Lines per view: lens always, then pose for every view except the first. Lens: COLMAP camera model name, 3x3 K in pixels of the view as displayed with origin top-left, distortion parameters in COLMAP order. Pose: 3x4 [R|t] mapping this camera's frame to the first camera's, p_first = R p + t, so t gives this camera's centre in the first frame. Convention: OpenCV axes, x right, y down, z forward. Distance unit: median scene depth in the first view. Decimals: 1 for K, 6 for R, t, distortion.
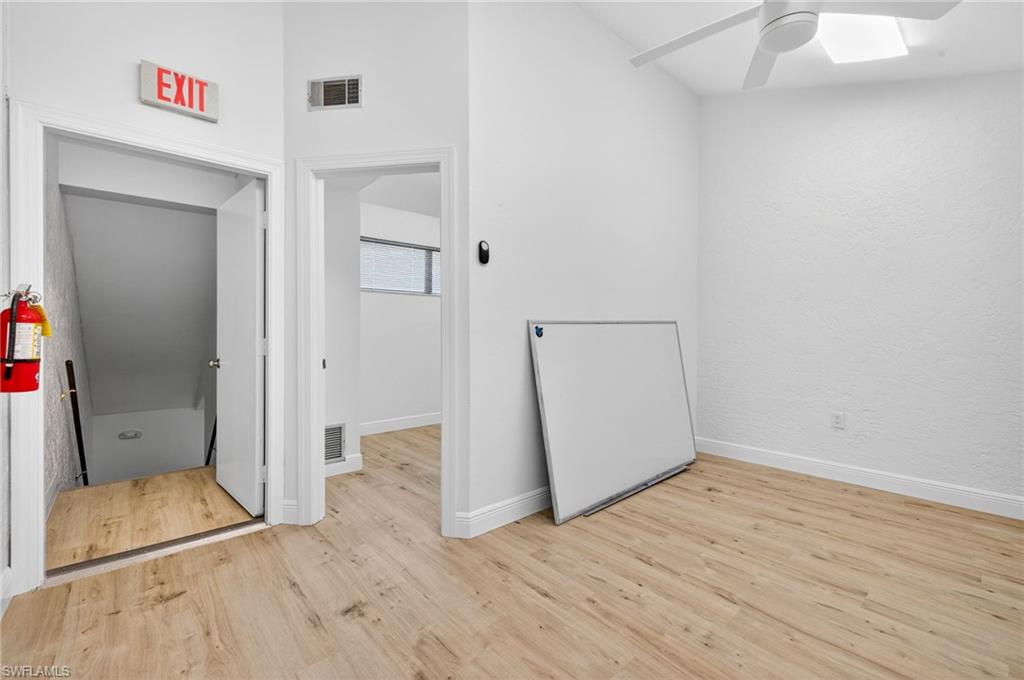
lens RADIAL K [[433.2, 0, 511.6], [0, 433.2, 331.8], [0, 0, 1]] dist [0.011113, 0.000206]
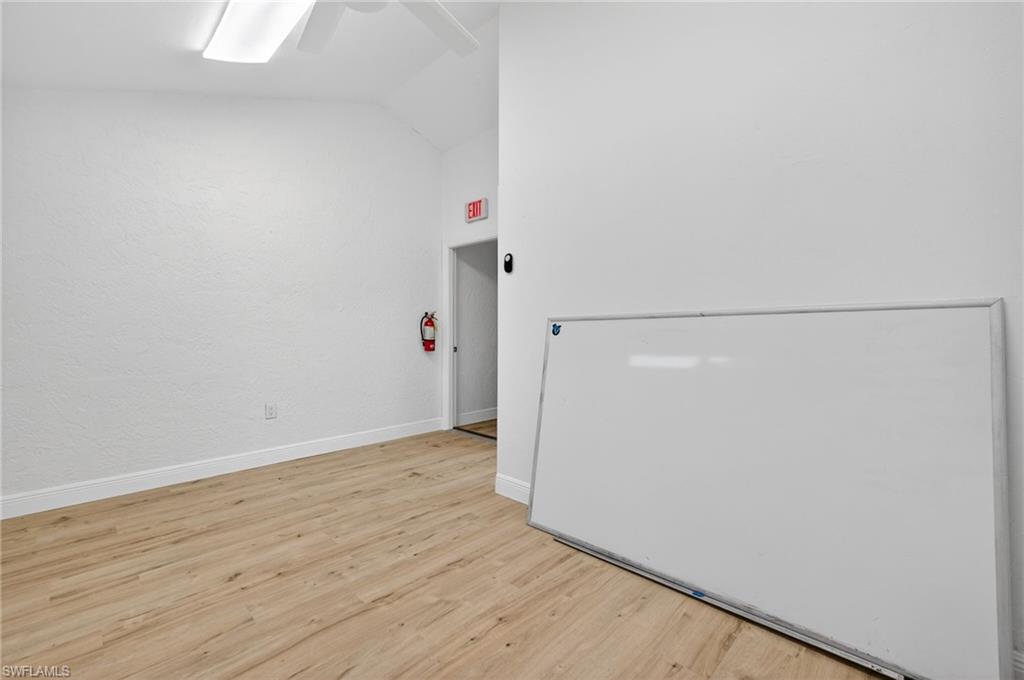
lens RADIAL K [[433.2, 0, 511.6], [0, 433.2, 331.8], [0, 0, 1]] dist [0.011113, 0.000206]
pose [[0.075194, 0.006683, -0.997147, 1.307215], [-0.004394, 0.999970, 0.006371, -0.002100], [0.997159, 0.003902, 0.075221, 1.060600]]
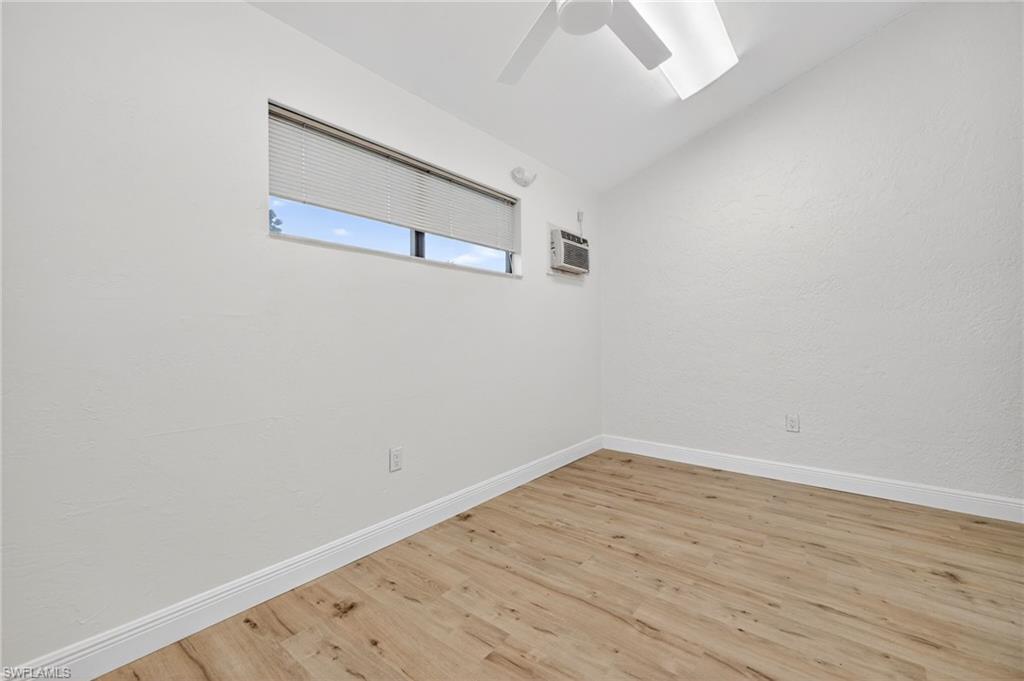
lens RADIAL K [[439.9, 0, 504.5], [0, 439.9, 334.1], [0, 0, 1]] dist [0.006152, 0.000672]
pose [[-0.985344, 0.002161, -0.170567, 0.822028], [0.001673, 0.999994, 0.003008, -0.001987], [0.170573, 0.002679, -0.985341, 1.620826]]
